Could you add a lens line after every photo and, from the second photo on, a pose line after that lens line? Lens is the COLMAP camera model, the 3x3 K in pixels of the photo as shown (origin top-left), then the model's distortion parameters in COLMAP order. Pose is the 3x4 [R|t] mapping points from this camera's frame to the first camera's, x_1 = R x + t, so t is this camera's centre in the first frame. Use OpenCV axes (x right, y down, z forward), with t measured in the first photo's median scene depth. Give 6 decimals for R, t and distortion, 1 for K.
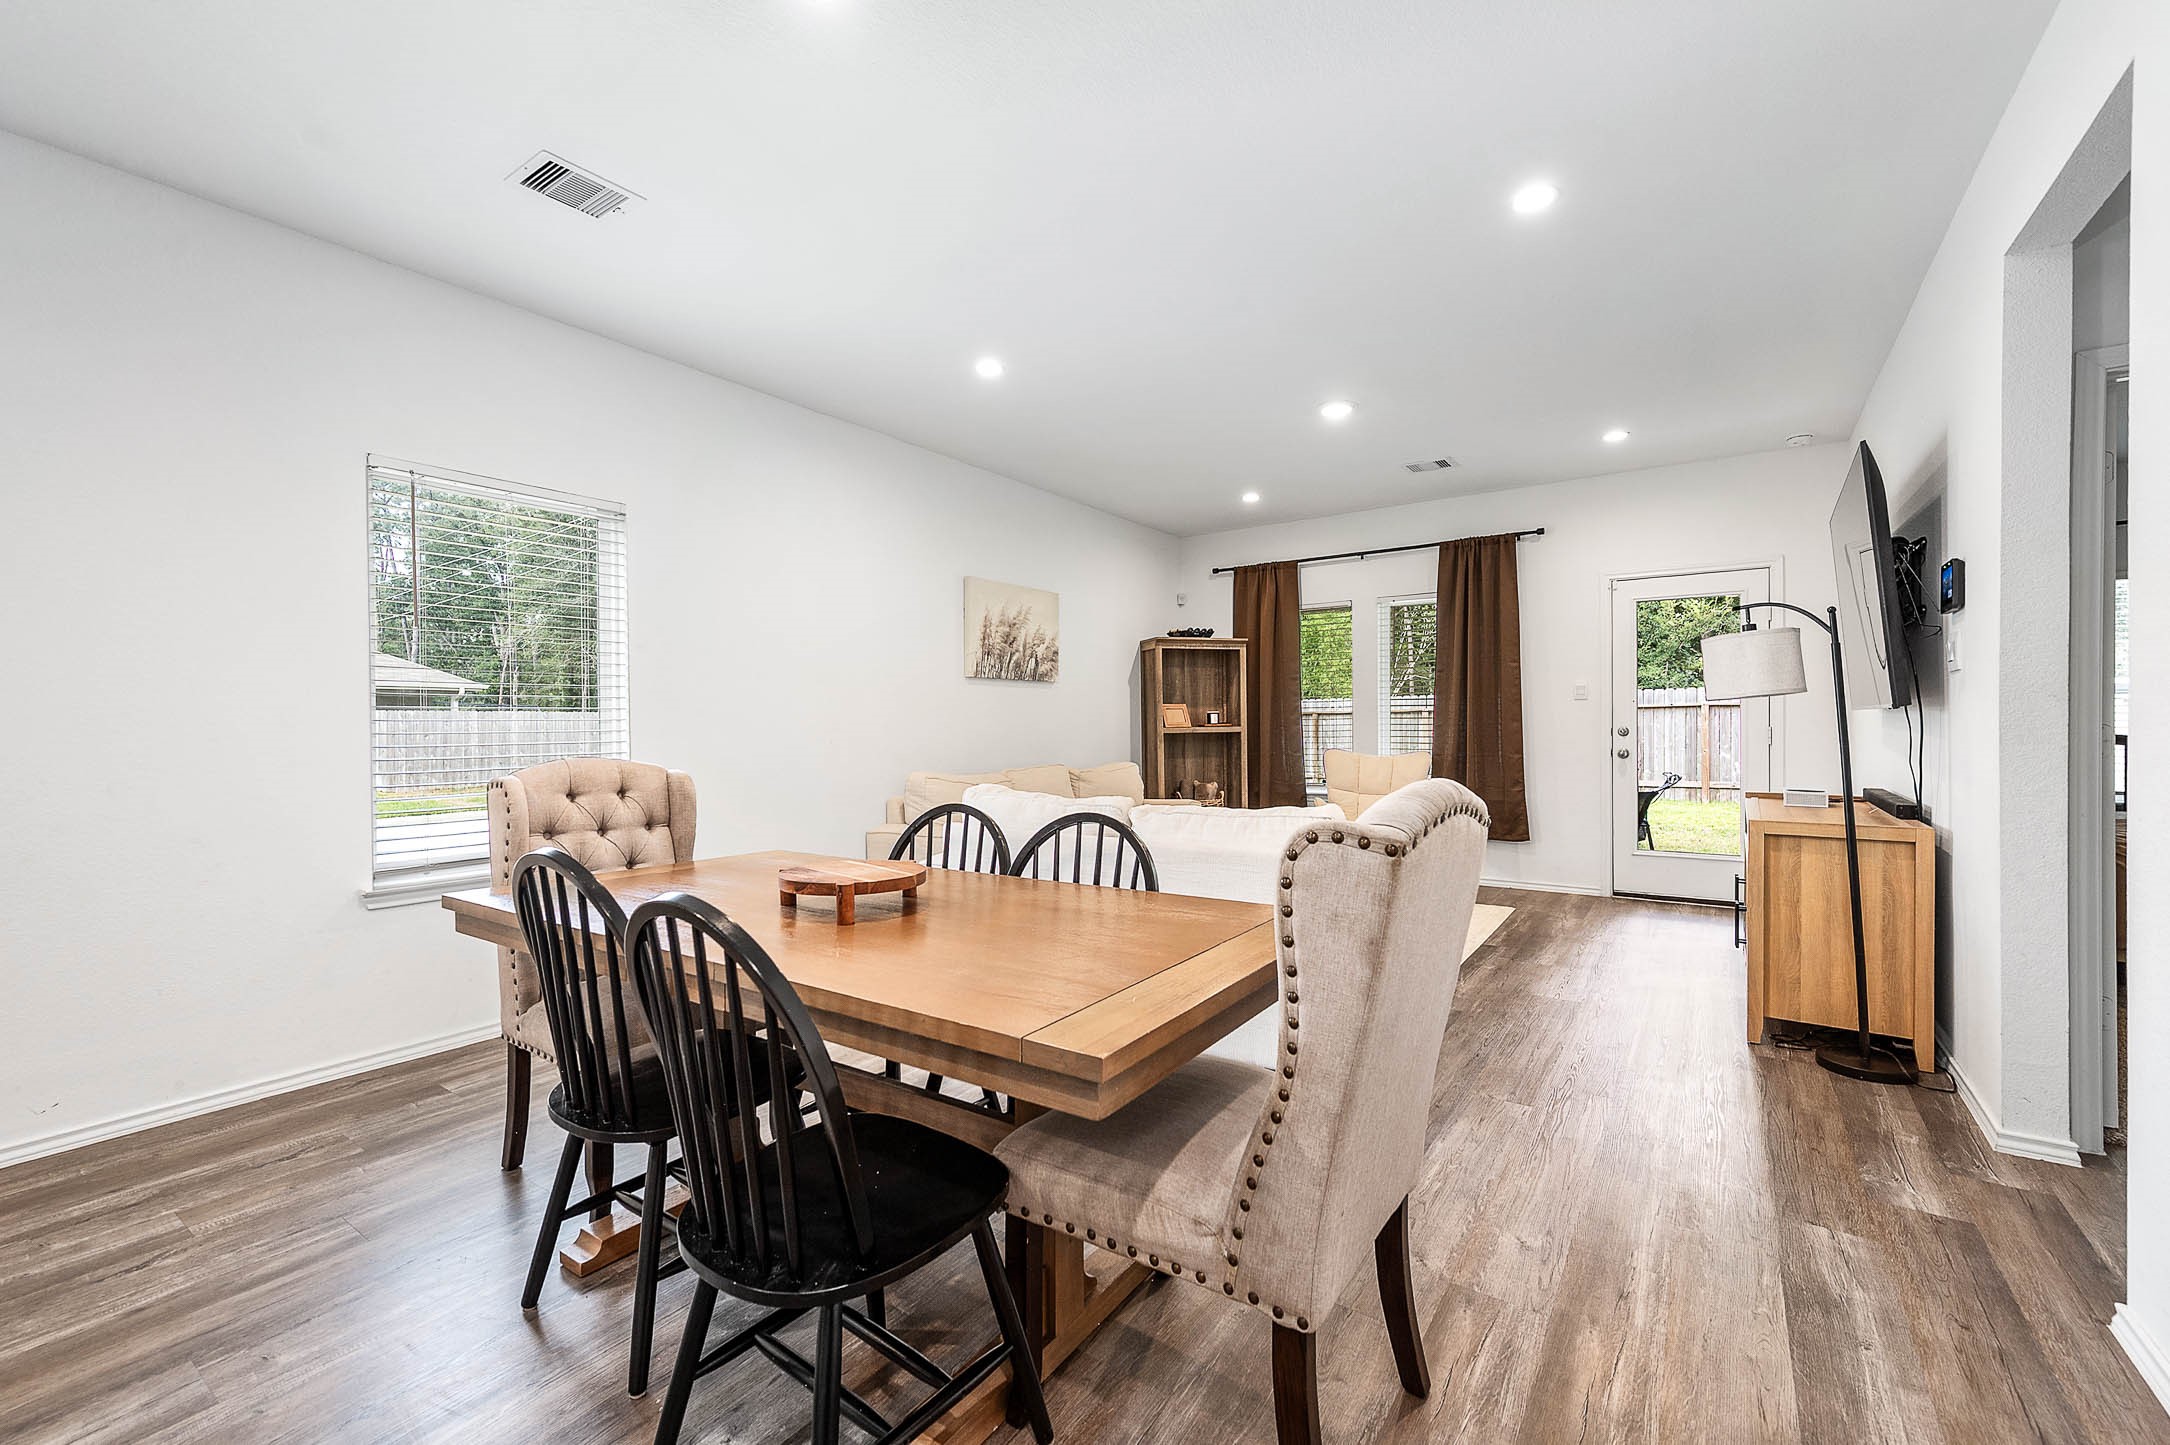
lens RADIAL K [[902.2, 0, 1086.0], [0, 902.2, 727.5], [0, 0, 1]] dist [0.000231, 0.000009]
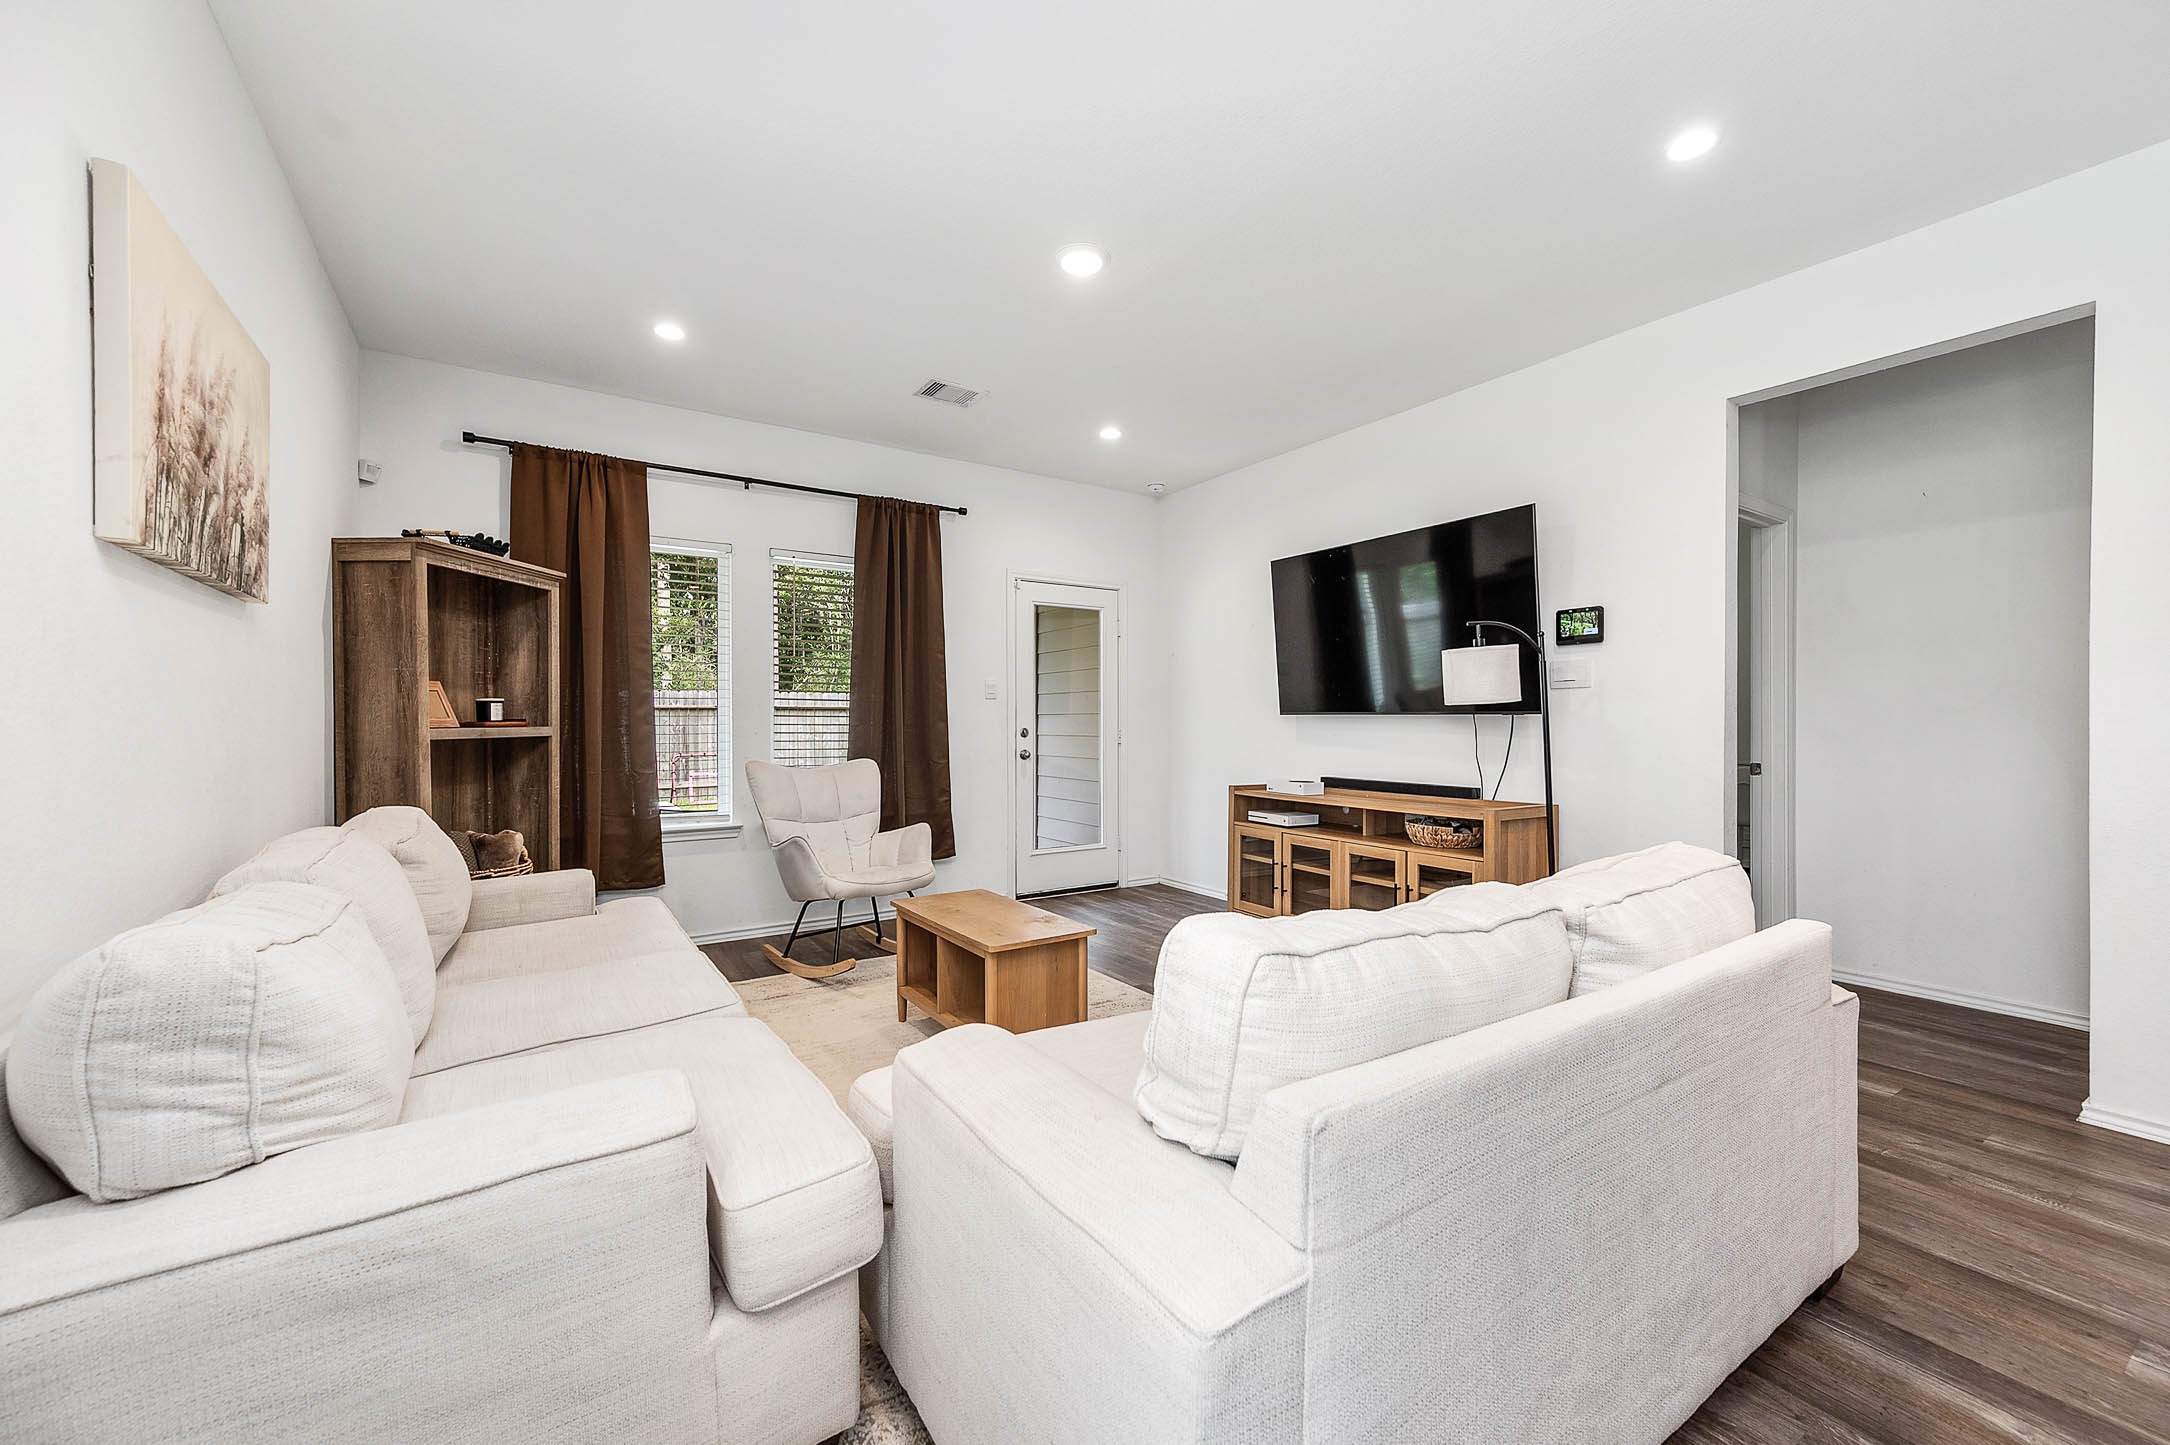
lens RADIAL K [[842.5, 0, 1089.8], [0, 842.5, 725.9], [0, 0, 1]] dist [0.010204, -0.000022]
pose [[0.364426, 0.002633, 0.931229, -0.207369], [-0.000684, 0.999996, -0.002560, -0.000402], [-0.931232, 0.000296, 0.364426, 0.507429]]
